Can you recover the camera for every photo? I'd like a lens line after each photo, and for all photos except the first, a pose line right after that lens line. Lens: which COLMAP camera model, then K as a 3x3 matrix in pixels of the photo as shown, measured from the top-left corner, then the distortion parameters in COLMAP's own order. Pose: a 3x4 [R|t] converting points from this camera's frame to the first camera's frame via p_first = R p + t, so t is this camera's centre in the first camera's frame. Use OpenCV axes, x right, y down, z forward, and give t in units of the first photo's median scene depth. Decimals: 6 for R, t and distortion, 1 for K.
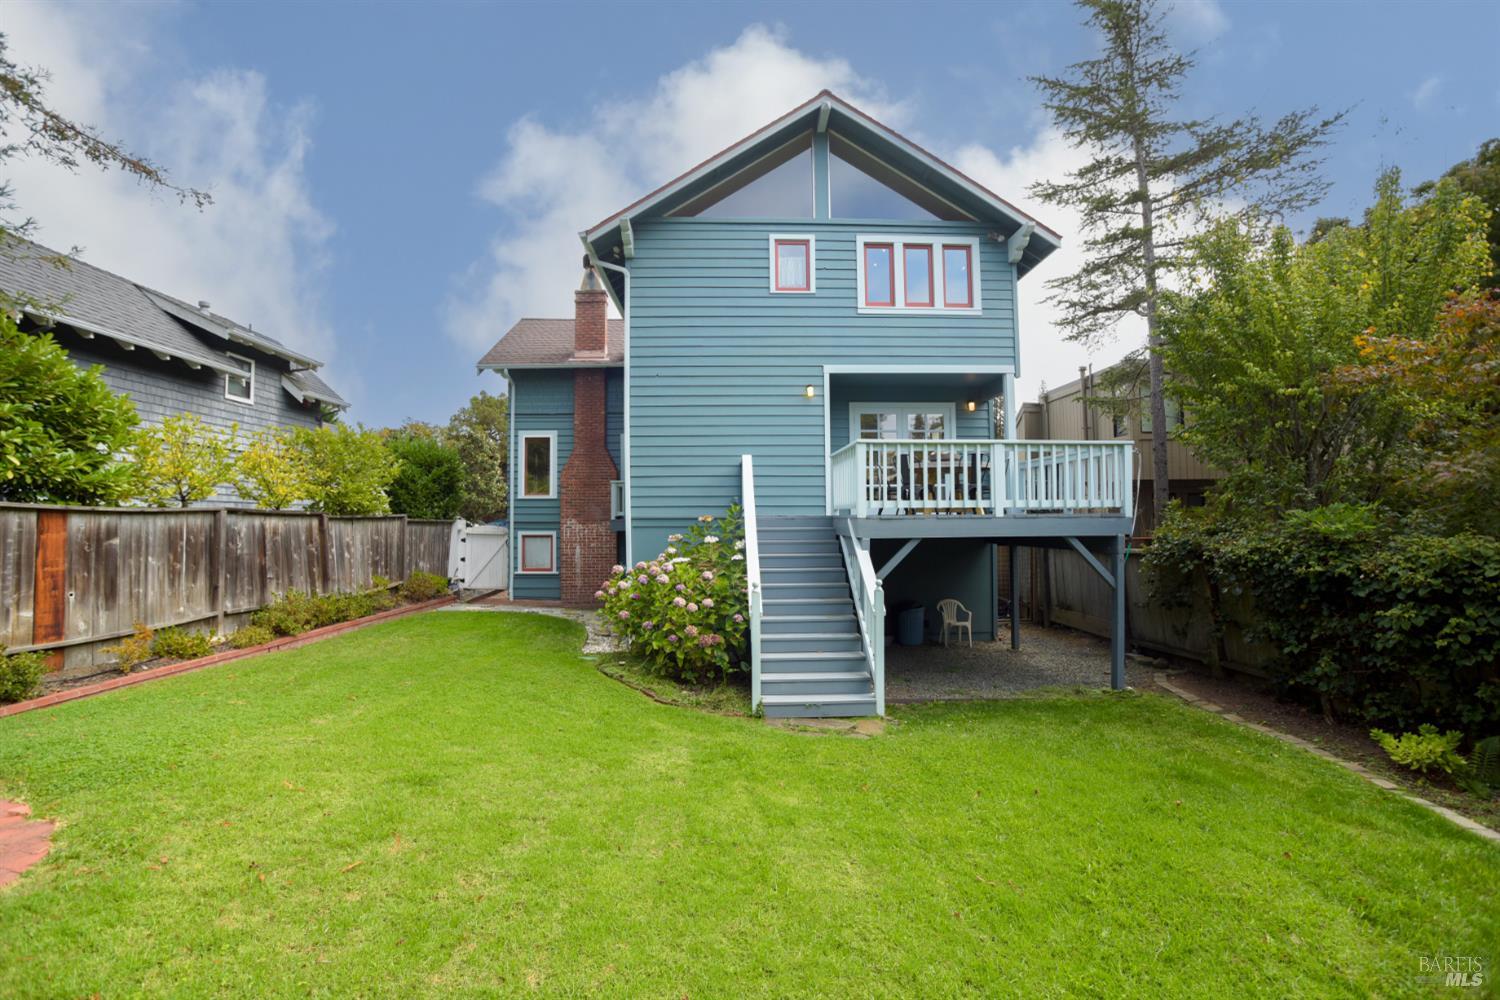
lens RADIAL K [[633.4, 0, 752.1], [0, 633.4, 501.6], [0, 0, 1]] dist [-0.032211, 0.001338]
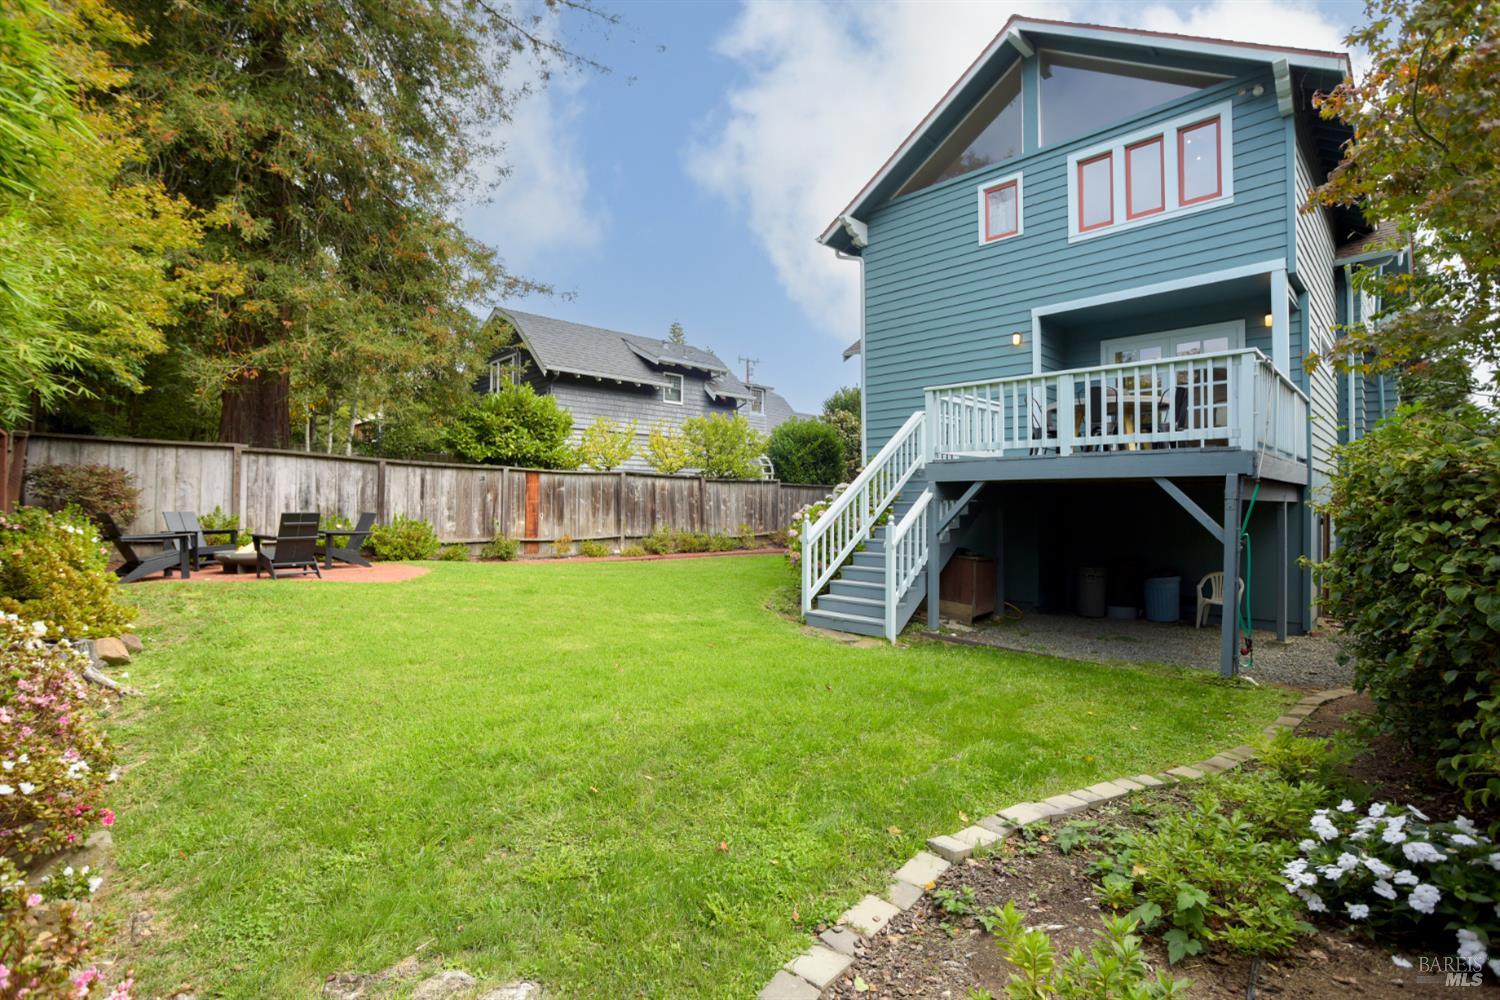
lens RADIAL K [[689.7, 0, 746.7], [0, 689.7, 497.5], [0, 0, 1]] dist [0.001788, 0.000924]
pose [[0.691823, 0.001810, -0.722065, 0.571398], [0.015345, 0.999734, 0.017208, 0.042643], [0.721904, -0.022985, 0.691611, -0.028610]]
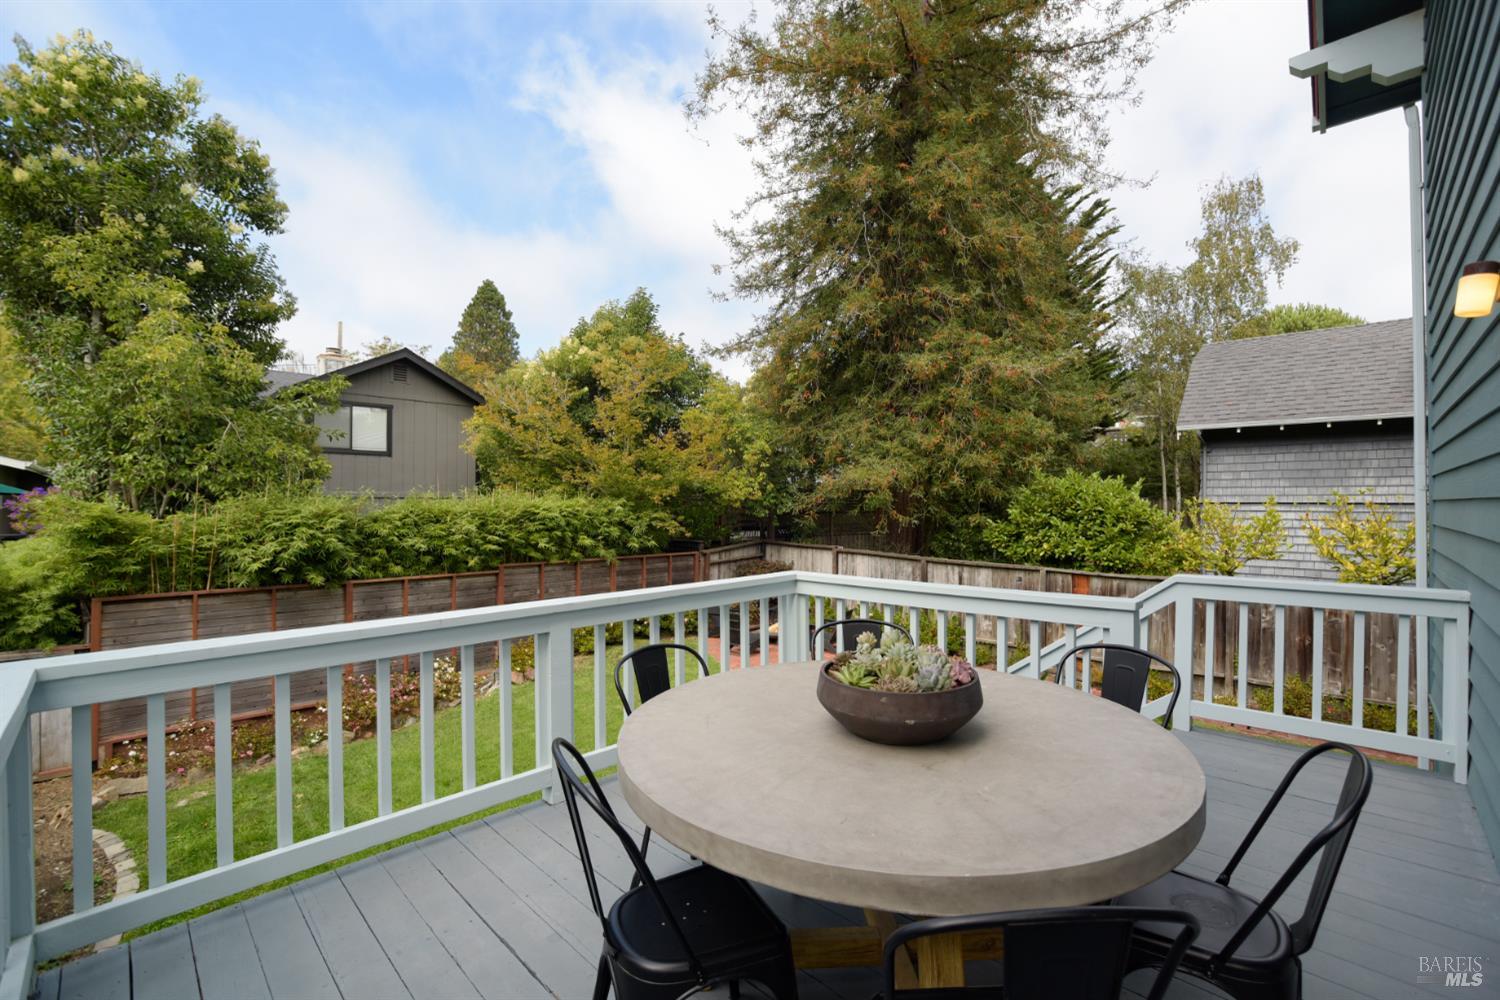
lens RADIAL K [[633.4, 0, 748.7], [0, 633.4, 500.9], [0, 0, 1]] dist [-0.032211, 0.001338]
pose [[-0.709288, 0.001078, -0.704918, 0.414095], [0.021461, 0.999568, -0.020066, -0.102698], [0.704592, -0.029361, -0.709005, 0.953502]]
